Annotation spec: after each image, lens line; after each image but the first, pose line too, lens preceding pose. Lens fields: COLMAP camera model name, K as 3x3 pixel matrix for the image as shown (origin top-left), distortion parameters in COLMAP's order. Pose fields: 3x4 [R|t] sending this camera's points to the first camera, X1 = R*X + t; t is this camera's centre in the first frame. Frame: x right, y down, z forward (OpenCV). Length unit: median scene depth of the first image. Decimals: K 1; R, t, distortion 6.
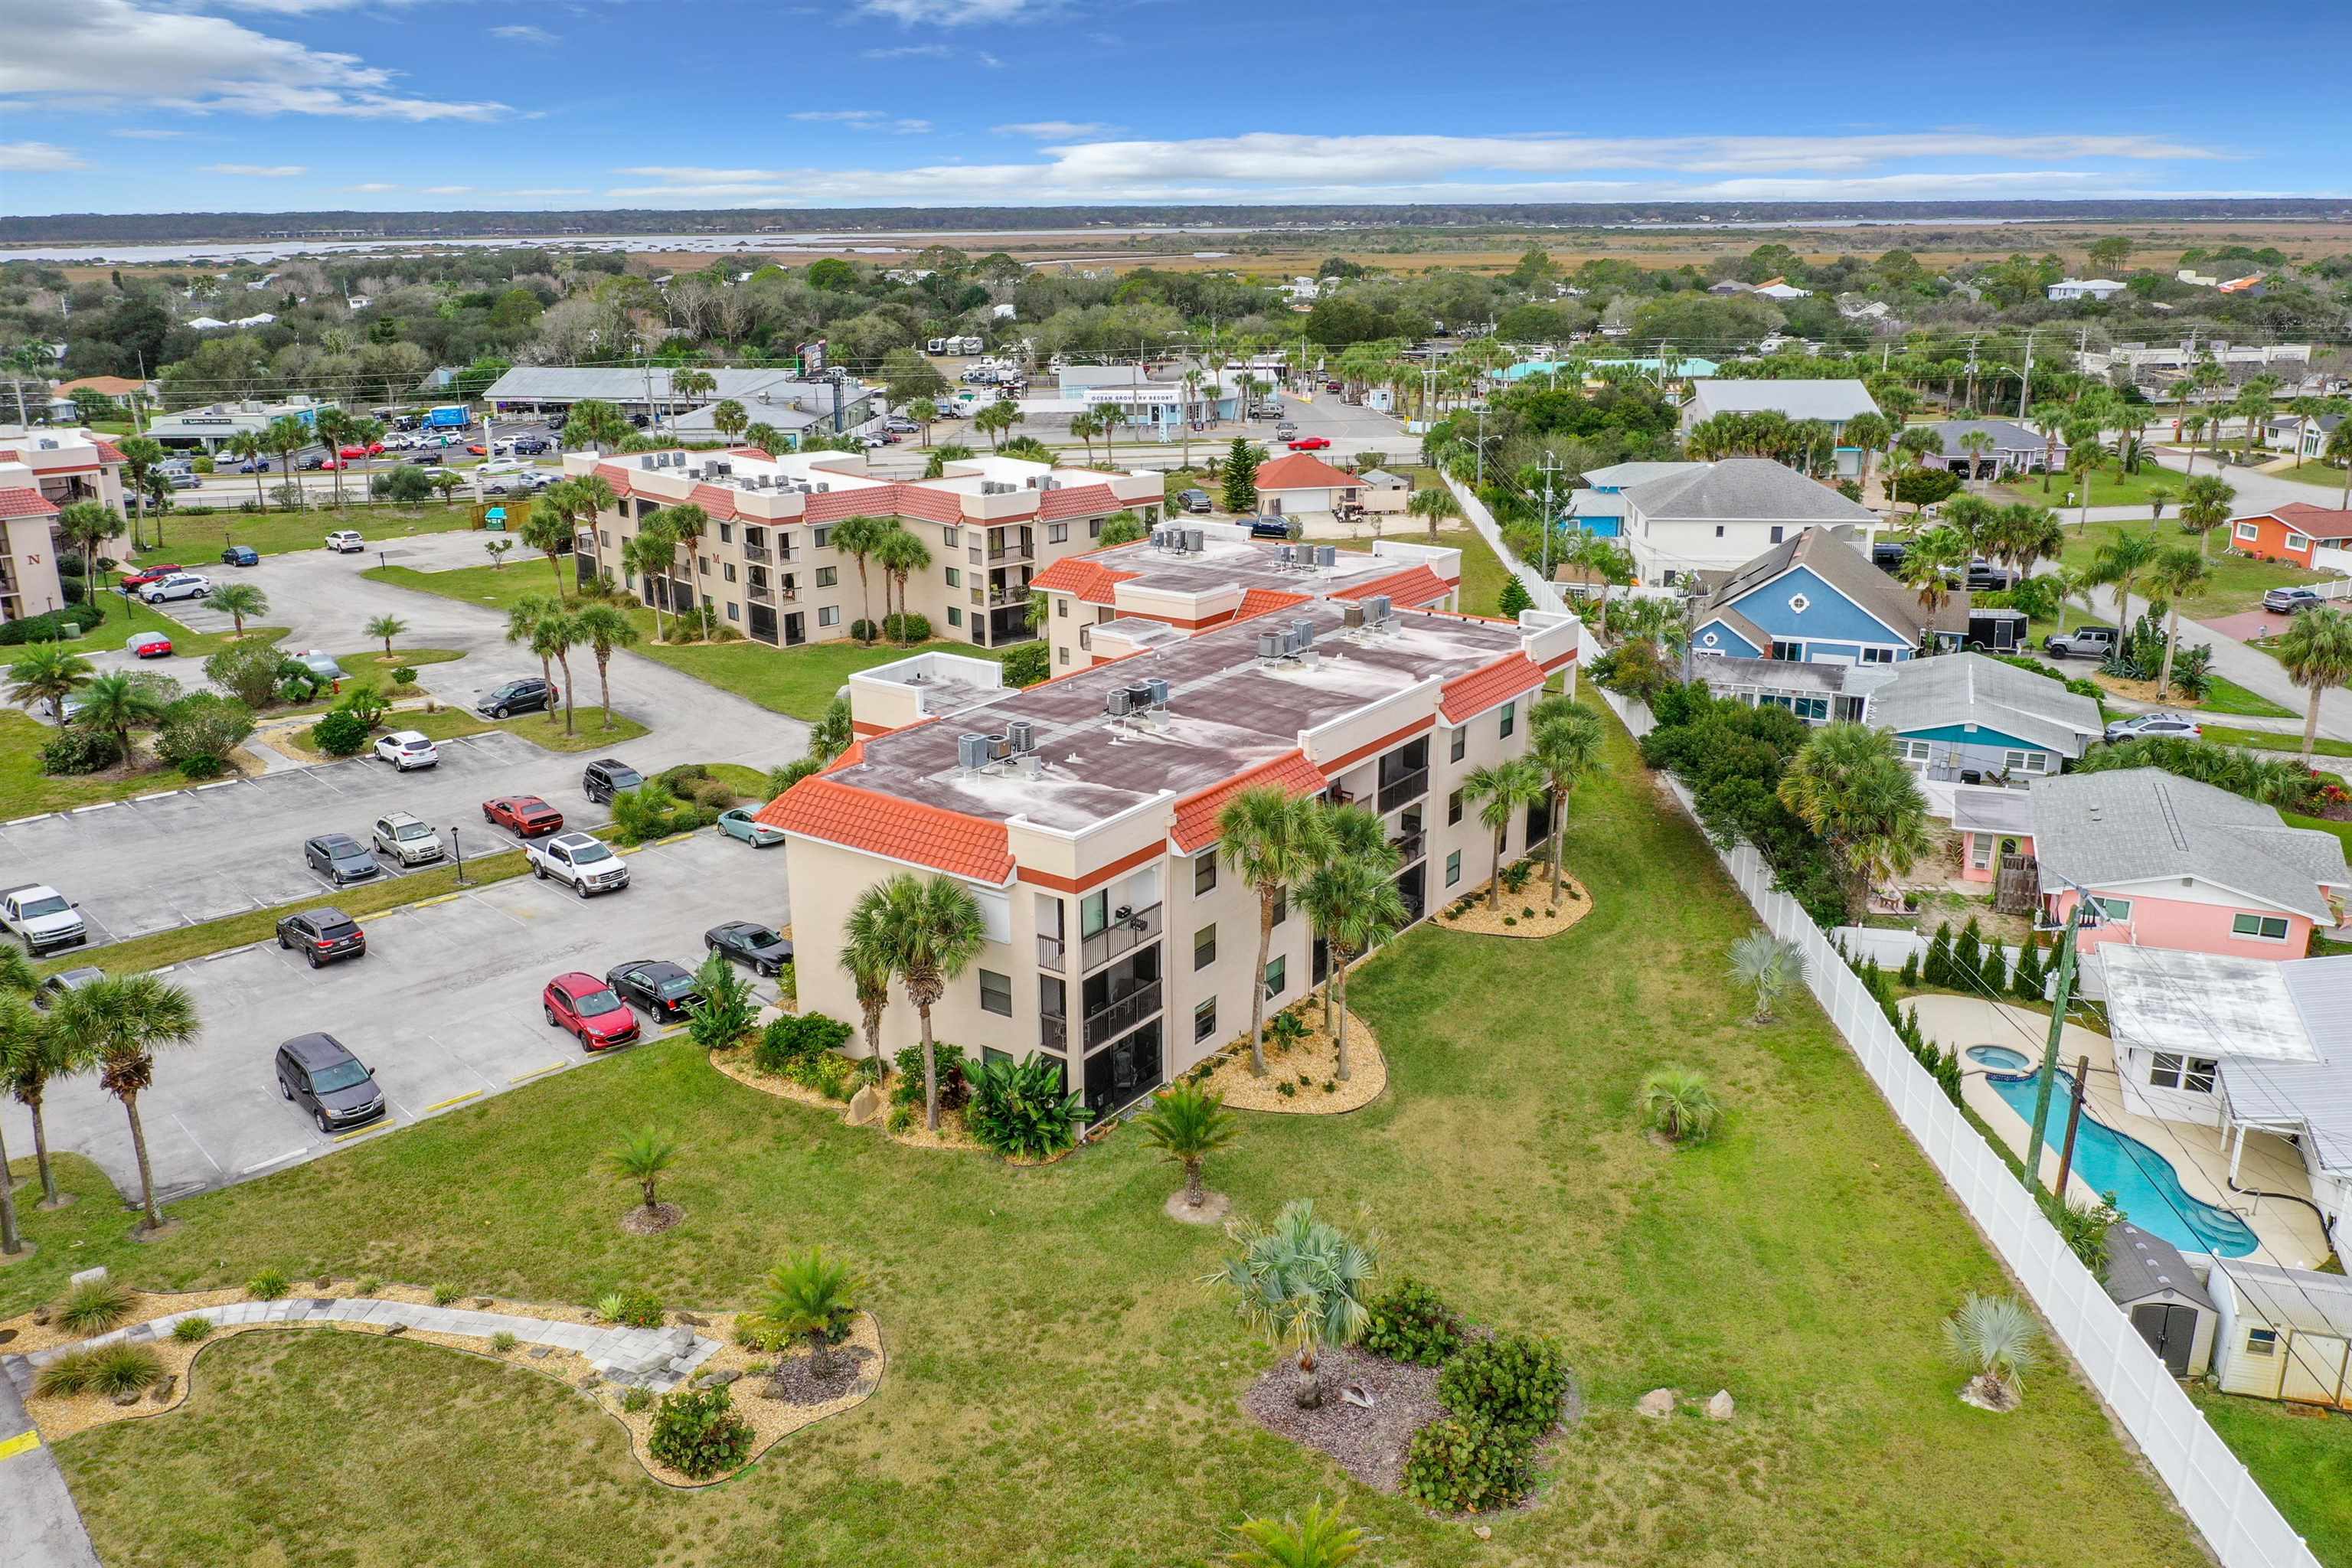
lens RADIAL K [[1727.7, 0, 1169.5], [0, 1727.7, 987.8], [0, 0, 1]] dist [-0.002511, 0.003067]
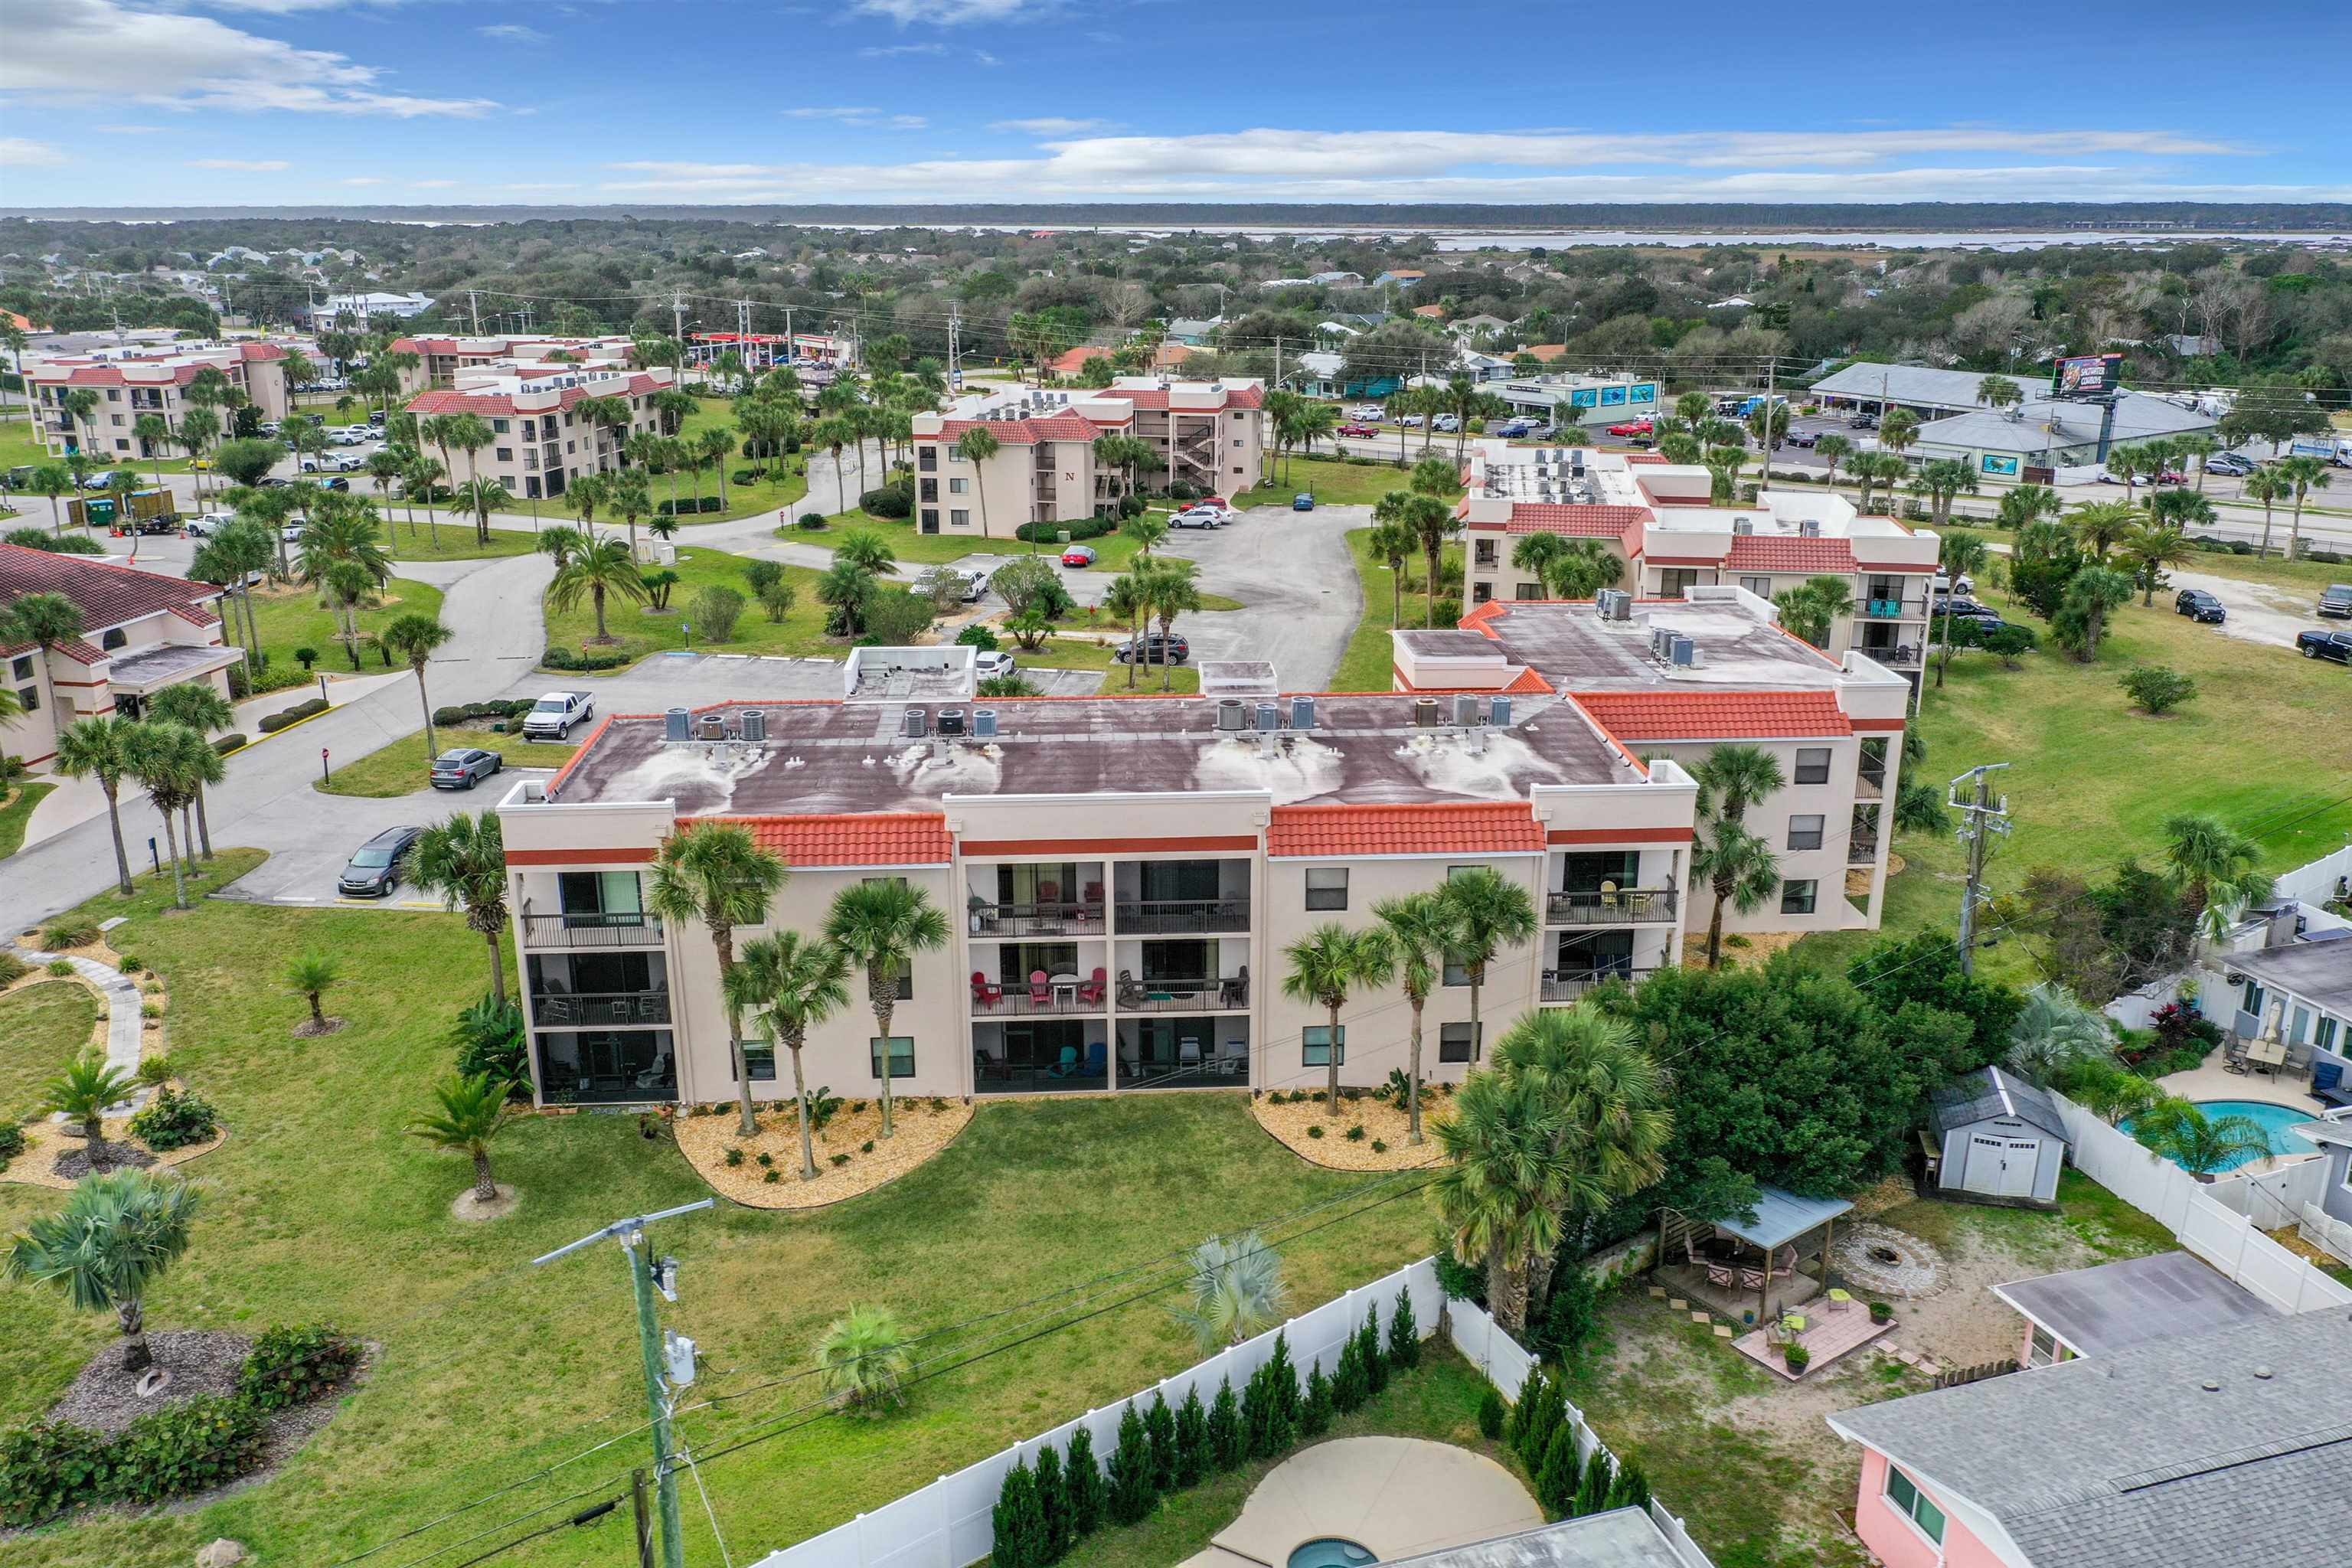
lens RADIAL K [[1838.3, 0, 1187.0], [0, 1838.3, 831.6], [0, 0, 1]] dist [-0.005817, 0.004004]
pose [[0.633388, 0.256451, -0.730104, 0.611467], [-0.322413, 0.945154, 0.052284, -0.159581], [0.703469, 0.202279, 0.681333, 0.338528]]
